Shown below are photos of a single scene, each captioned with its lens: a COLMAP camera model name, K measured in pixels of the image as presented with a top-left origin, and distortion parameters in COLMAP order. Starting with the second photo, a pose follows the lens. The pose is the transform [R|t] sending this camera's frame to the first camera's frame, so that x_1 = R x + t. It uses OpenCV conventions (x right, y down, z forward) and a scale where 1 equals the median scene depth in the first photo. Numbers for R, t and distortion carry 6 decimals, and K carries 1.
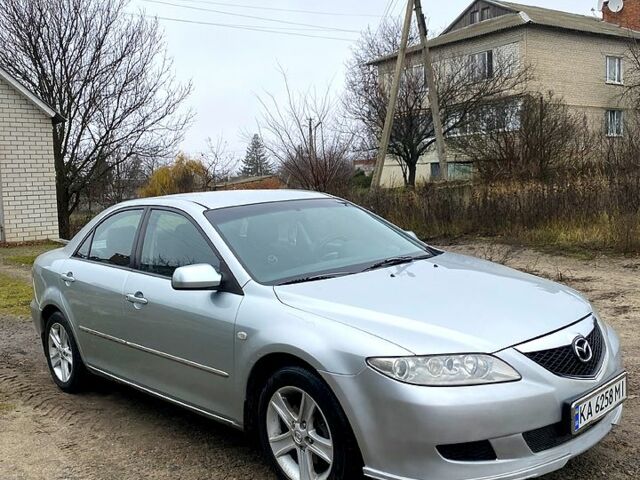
lens RADIAL K [[593.0, 0, 320.0], [0, 593.0, 240.0], [0, 0, 1]] dist [0.053589, -0.091158]
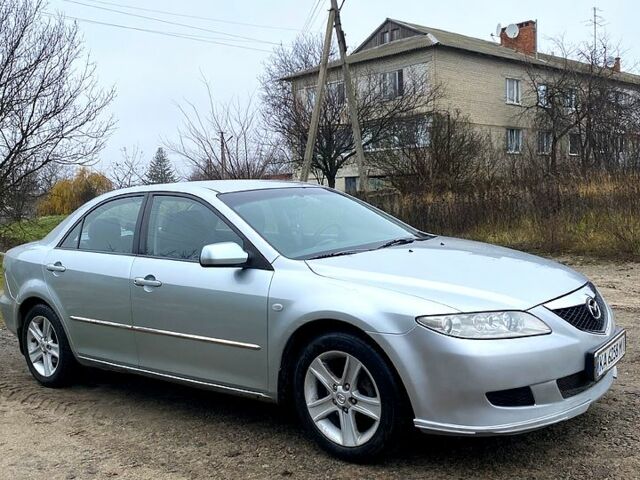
lens RADIAL K [[588.0, 0, 320.0], [0, 588.0, 240.0], [0, 0, 1]] dist [0.076591, -0.143215]
pose [[0.990625, -0.006007, 0.136479, -0.161257], [0.008811, 0.999762, -0.019951, 0.052400], [-0.136326, 0.020967, 0.990442, -0.028105]]
